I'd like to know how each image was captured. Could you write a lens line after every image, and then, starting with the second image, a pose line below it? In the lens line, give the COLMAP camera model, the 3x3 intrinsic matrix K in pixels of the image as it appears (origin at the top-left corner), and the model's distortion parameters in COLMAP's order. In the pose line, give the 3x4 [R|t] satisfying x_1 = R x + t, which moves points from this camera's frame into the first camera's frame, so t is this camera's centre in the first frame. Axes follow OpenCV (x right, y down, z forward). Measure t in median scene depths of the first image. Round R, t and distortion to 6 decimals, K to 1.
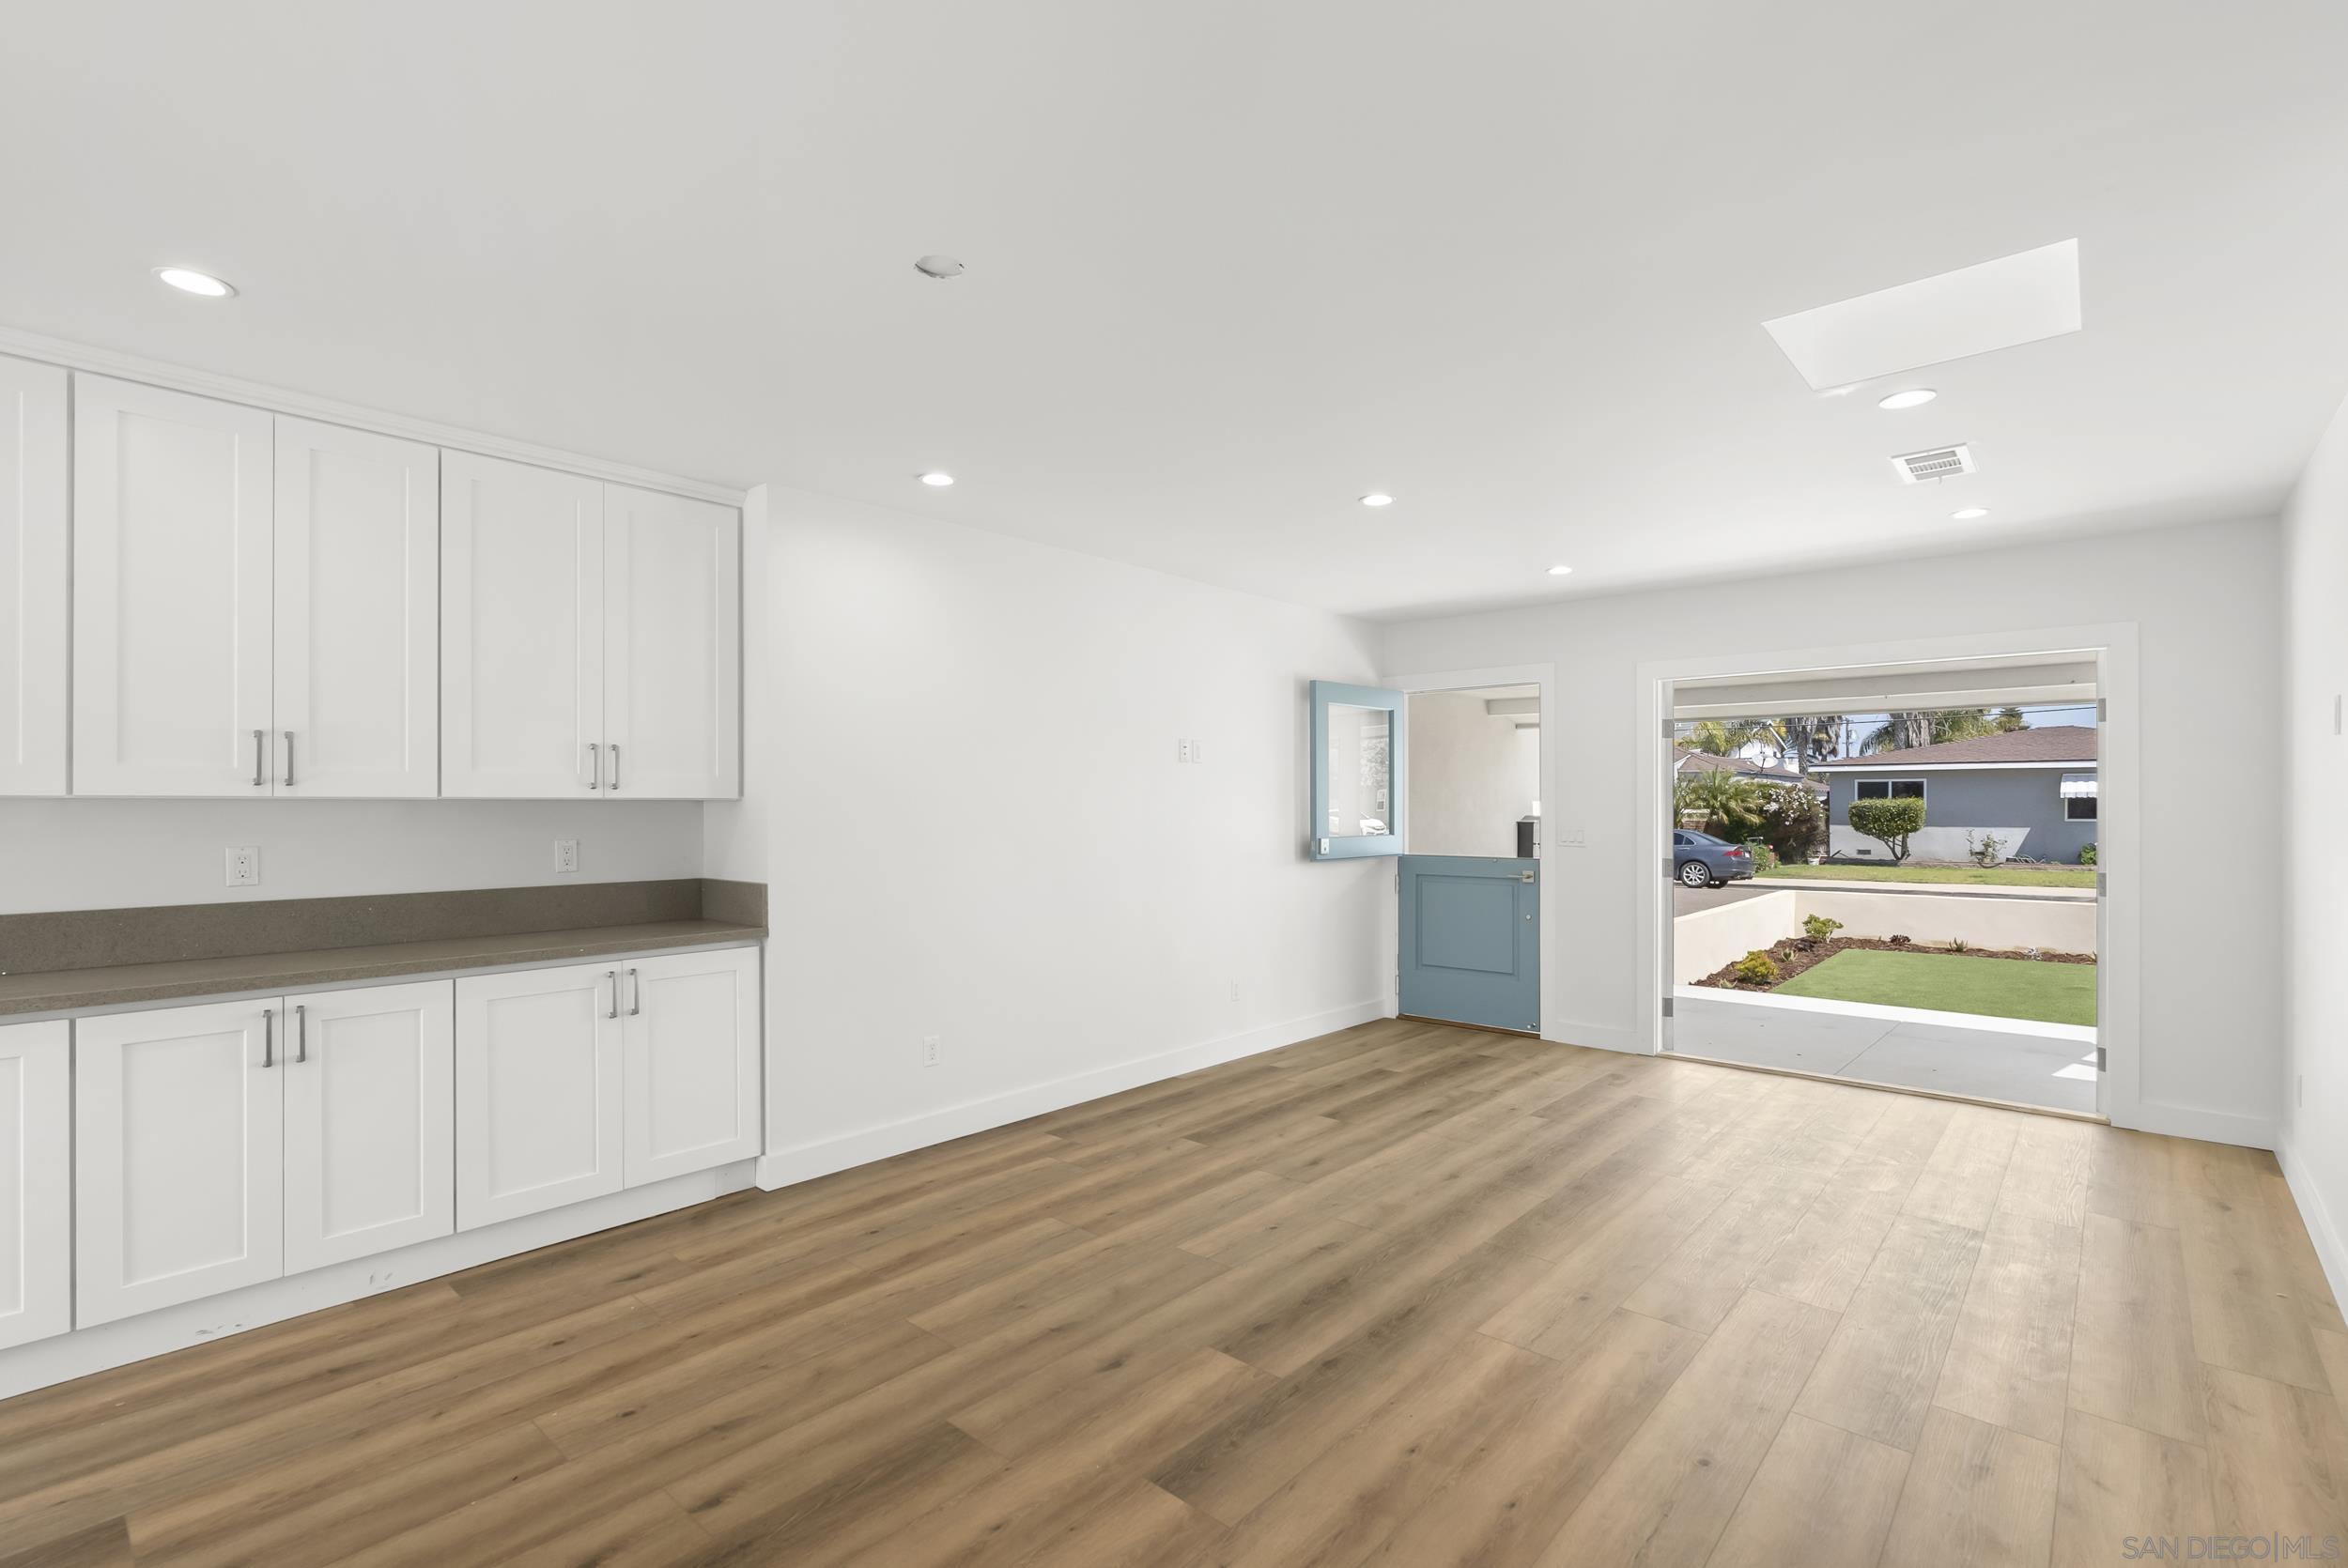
lens RADIAL K [[1070.6, 0, 1177.3], [0, 1070.6, 806.9], [0, 0, 1]] dist [-0.004574, 0.000003]
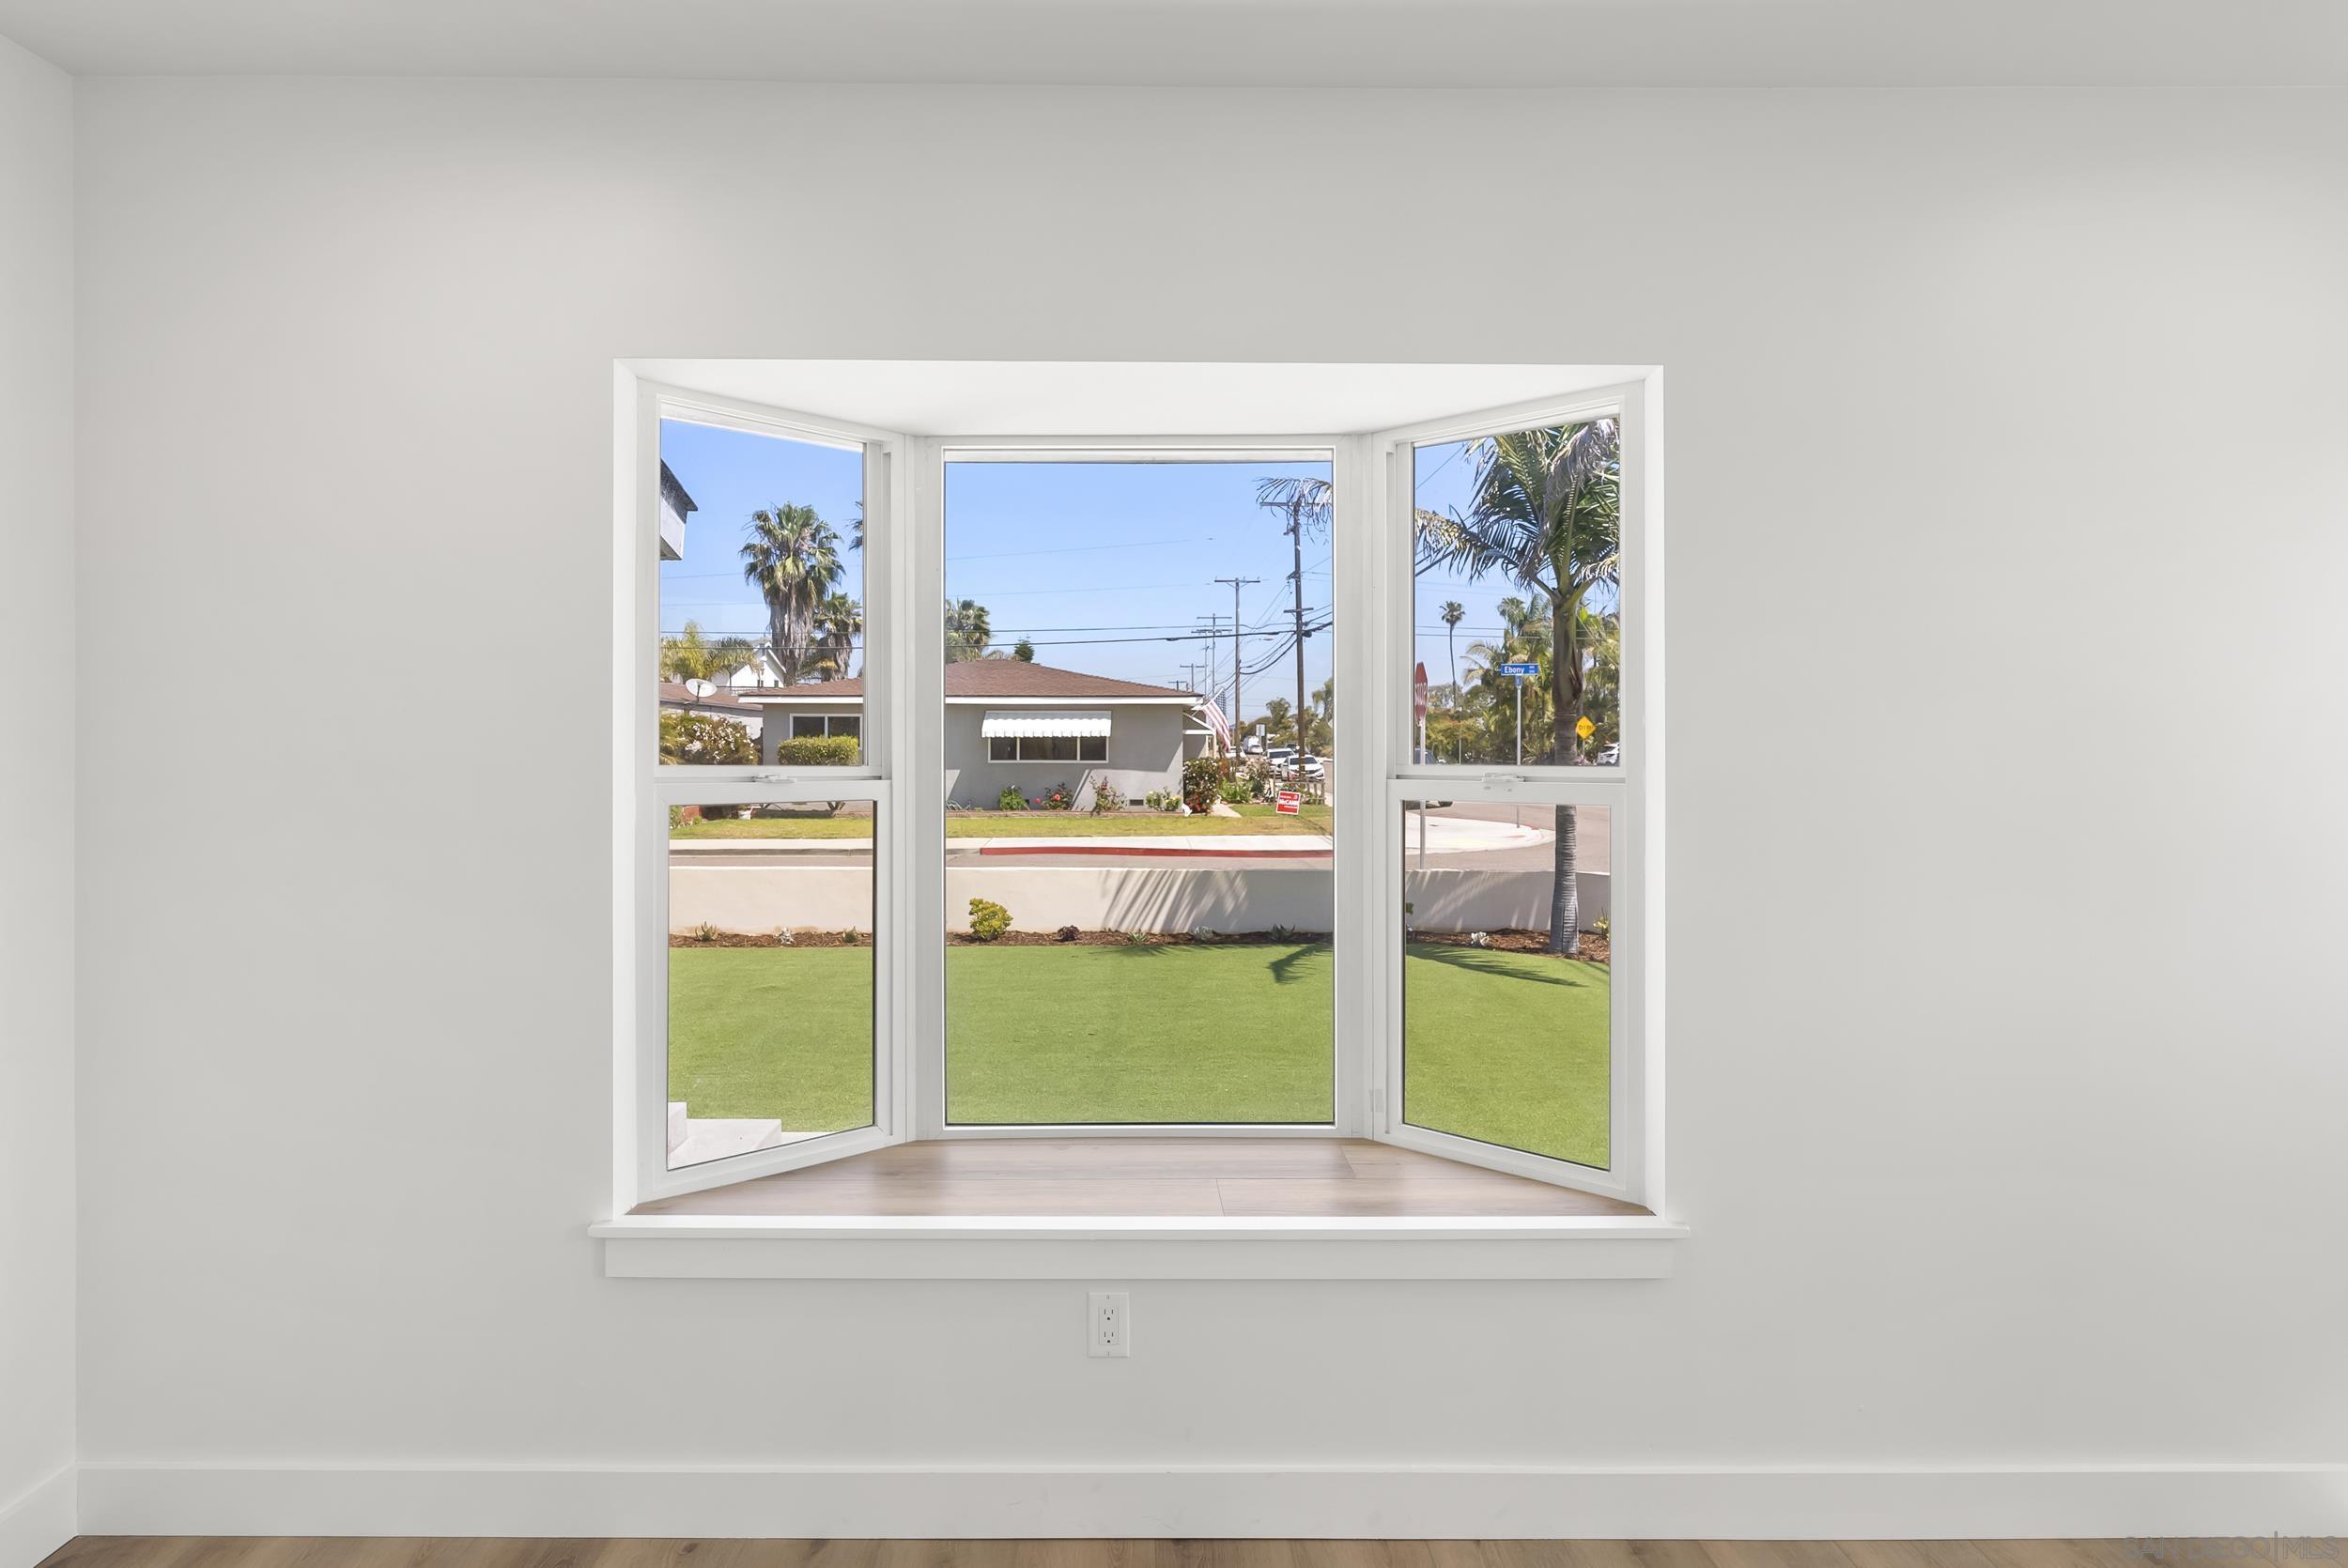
lens RADIAL K [[1373.5, 0, 1134.0], [0, 1373.5, 752.0], [0, 0, 1]] dist [-0.003979, 0.000037]
pose [[0.748644, -0.000926, 0.662971, 0.317873], [-0.001740, 0.999993, 0.003362, 0.000038], [-0.662970, -0.003670, 0.748637, 0.086090]]
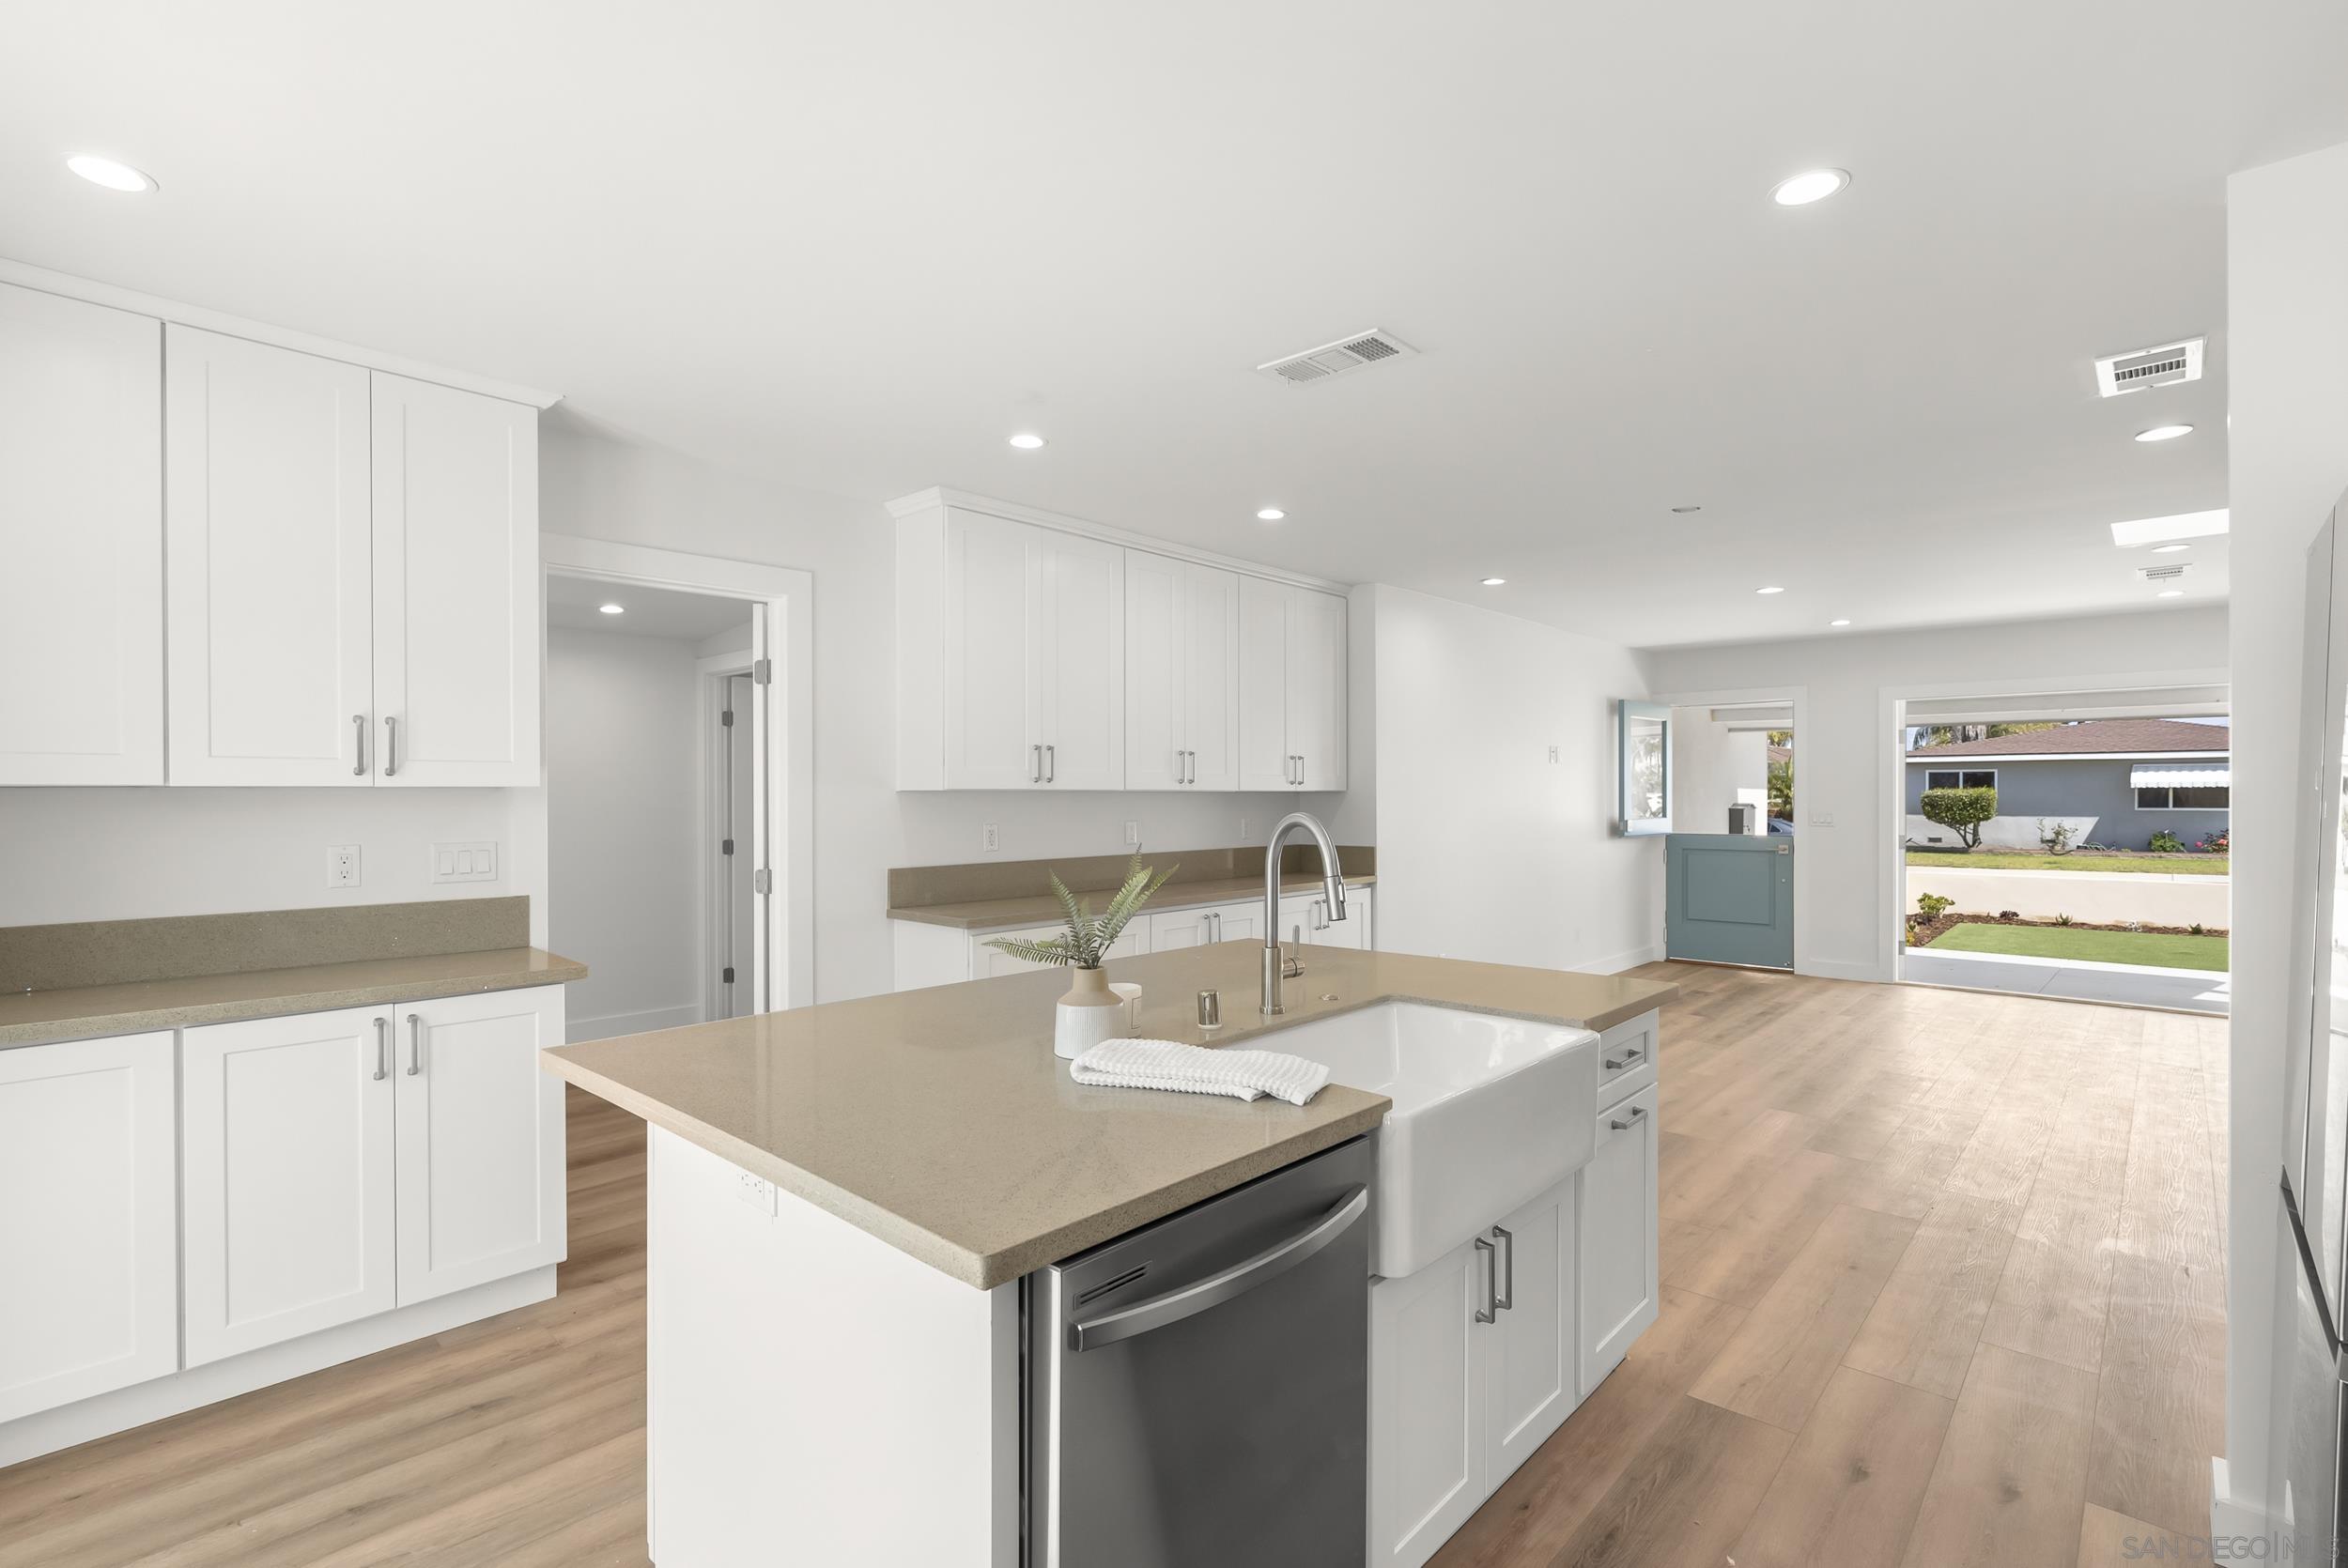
lens RADIAL K [[1079.3, 0, 1172.8], [0, 1079.3, 797.8], [0, 0, 1]] dist [-0.001936, -0.000113]
pose [[0.999766, 0.000503, -0.021606, -0.179923], [-0.000469, 0.999999, 0.001600, 0.000133], [0.021606, -0.001590, 0.999765, -0.152314]]
